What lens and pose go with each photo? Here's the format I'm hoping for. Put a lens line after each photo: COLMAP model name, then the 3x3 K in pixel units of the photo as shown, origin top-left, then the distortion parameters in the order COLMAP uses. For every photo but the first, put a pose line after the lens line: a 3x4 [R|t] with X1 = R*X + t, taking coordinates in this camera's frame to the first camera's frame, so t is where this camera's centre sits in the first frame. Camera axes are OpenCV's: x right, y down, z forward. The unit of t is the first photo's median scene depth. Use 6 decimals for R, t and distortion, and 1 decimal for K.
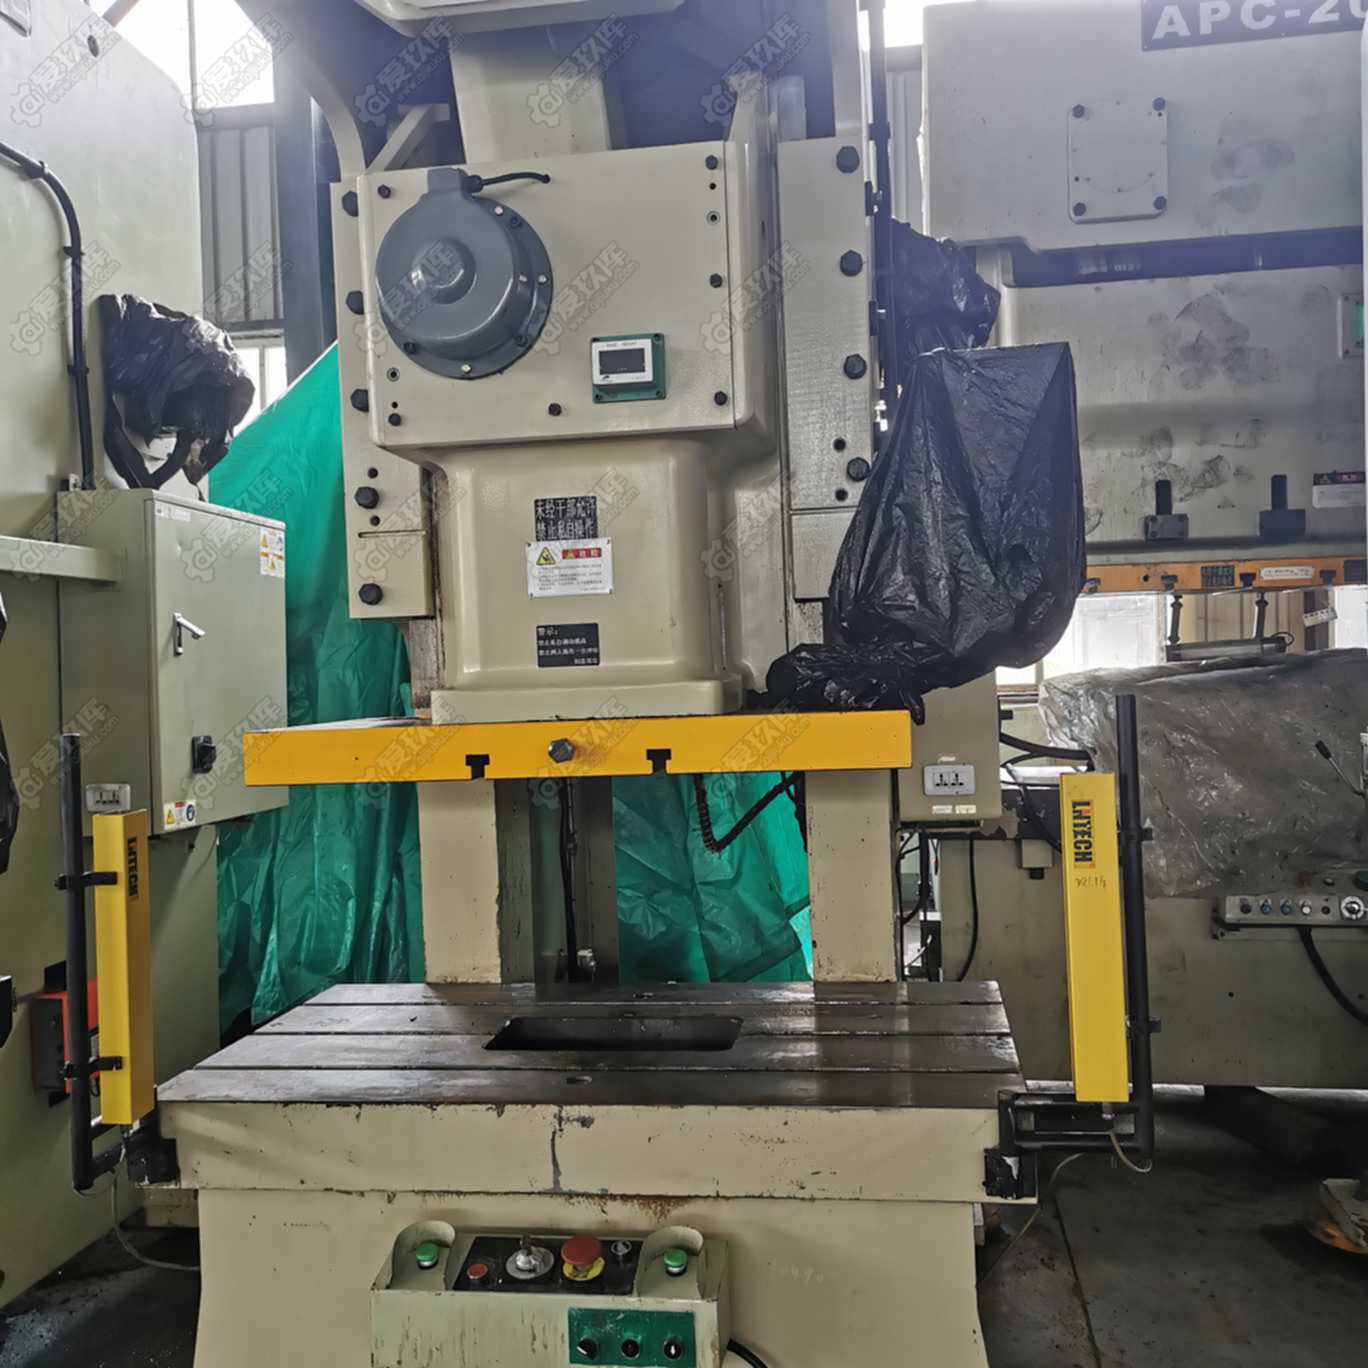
lens RADIAL K [[1401.2, 0, 689.9], [0, 1401.2, 680.5], [0, 0, 1]] dist [0.058300, -0.072985]
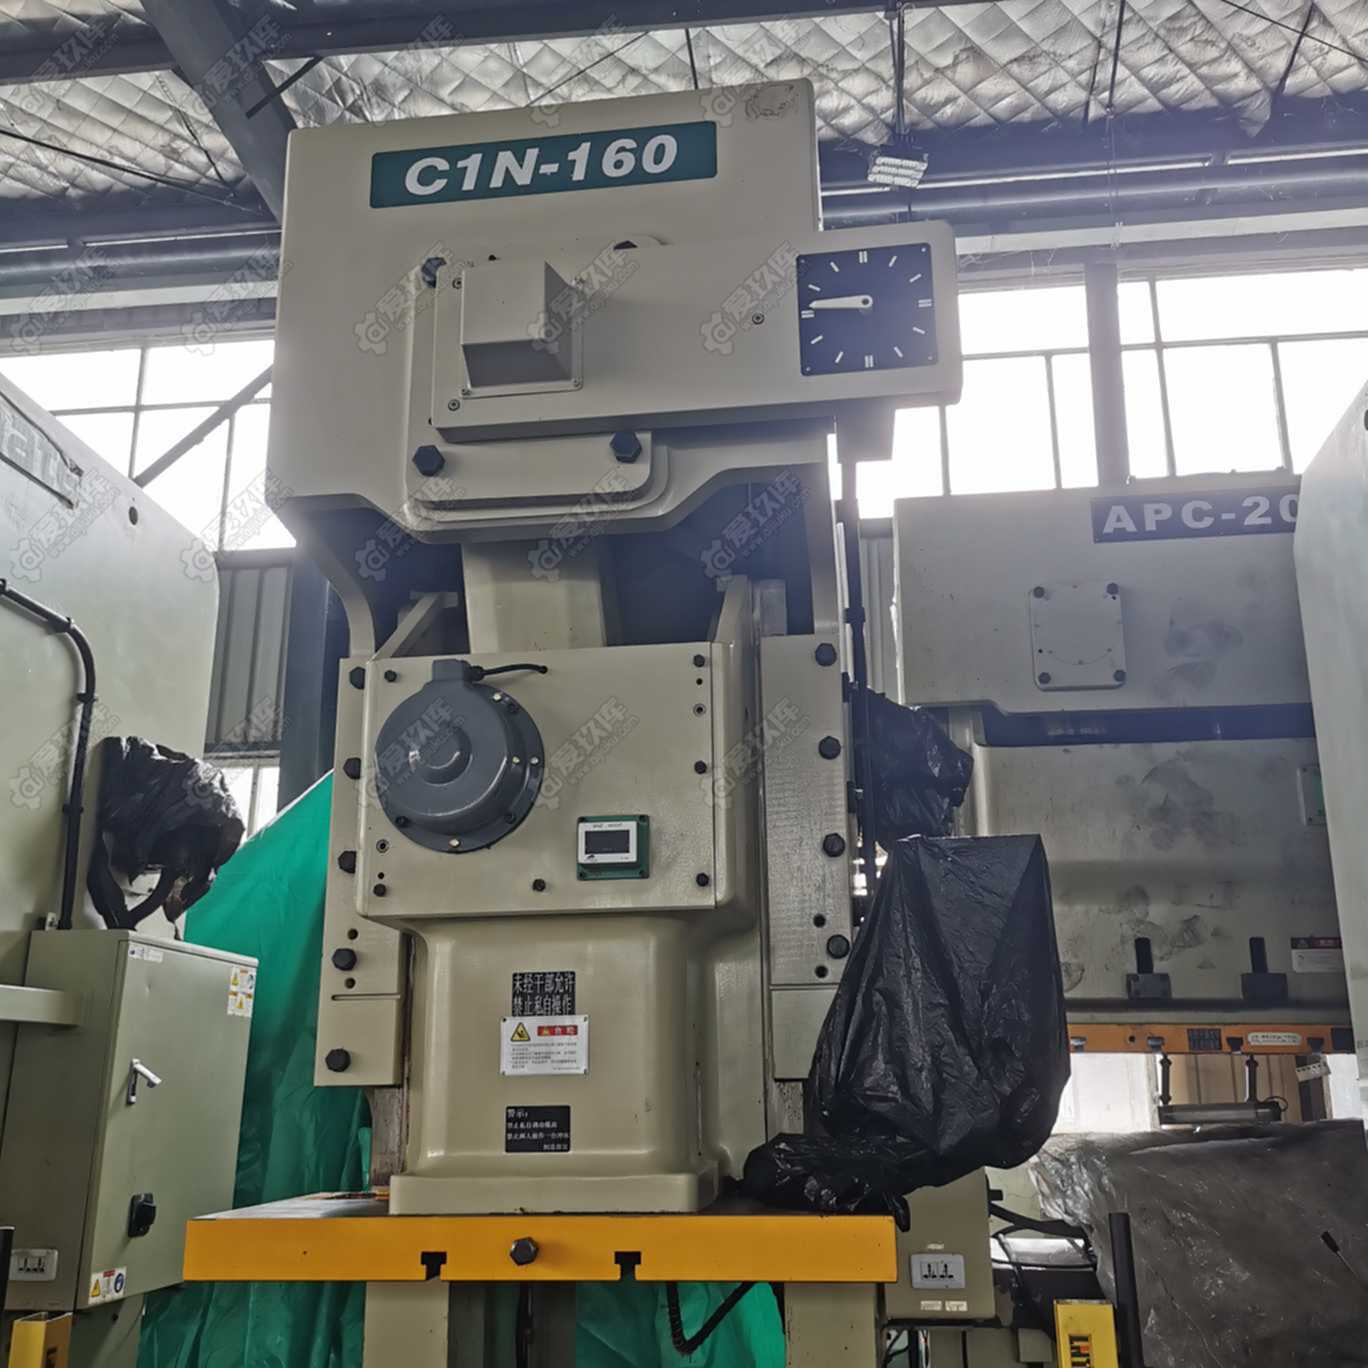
lens RADIAL K [[1401.2, 0, 689.9], [0, 1401.2, 680.5], [0, 0, 1]] dist [0.058300, -0.072985]
pose [[0.999518, 0.029580, 0.009404, -0.000901], [-0.025626, 0.957373, -0.287715, -0.040764], [-0.017514, 0.287335, 0.957670, -0.014203]]
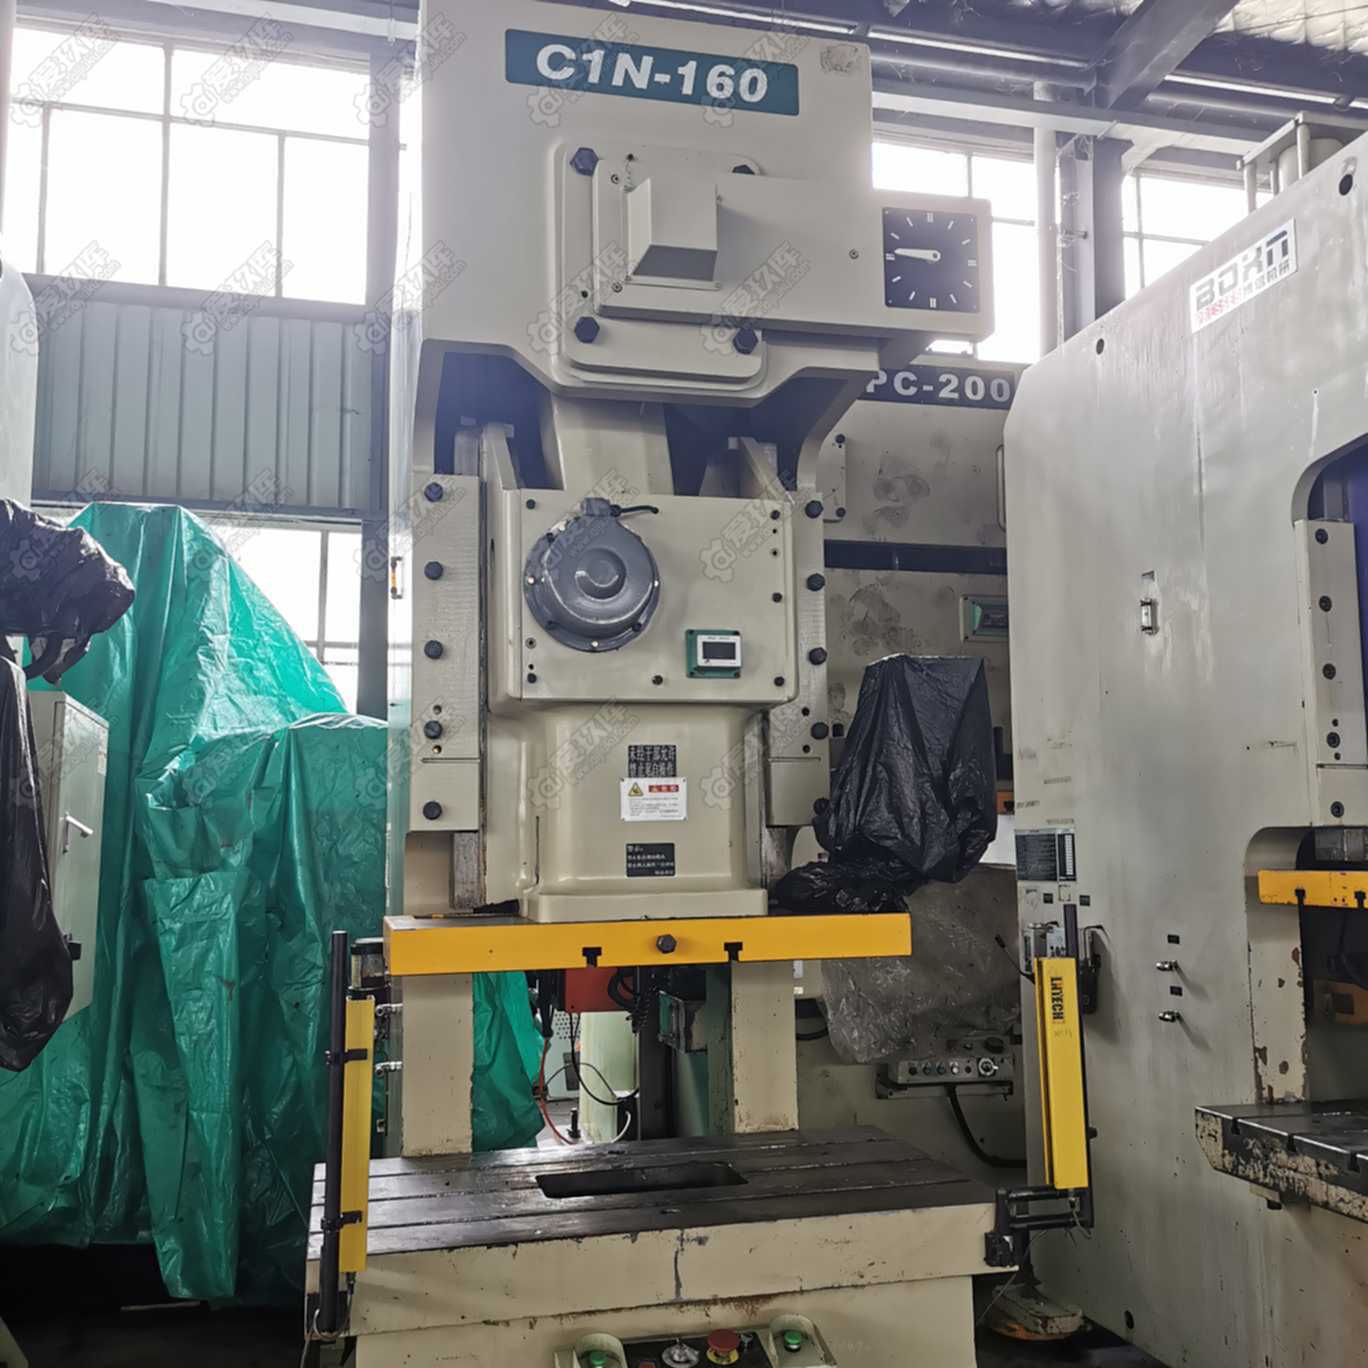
lens RADIAL K [[1385.4, 0, 699.5], [0, 1385.4, 680.1], [0, 0, 1]] dist [0.054857, -0.048979]
pose [[0.923824, 0.067489, 0.376822, -0.493842], [-0.015056, 0.989981, -0.140394, -0.009675], [-0.382521, 0.124026, 0.915584, -0.184354]]
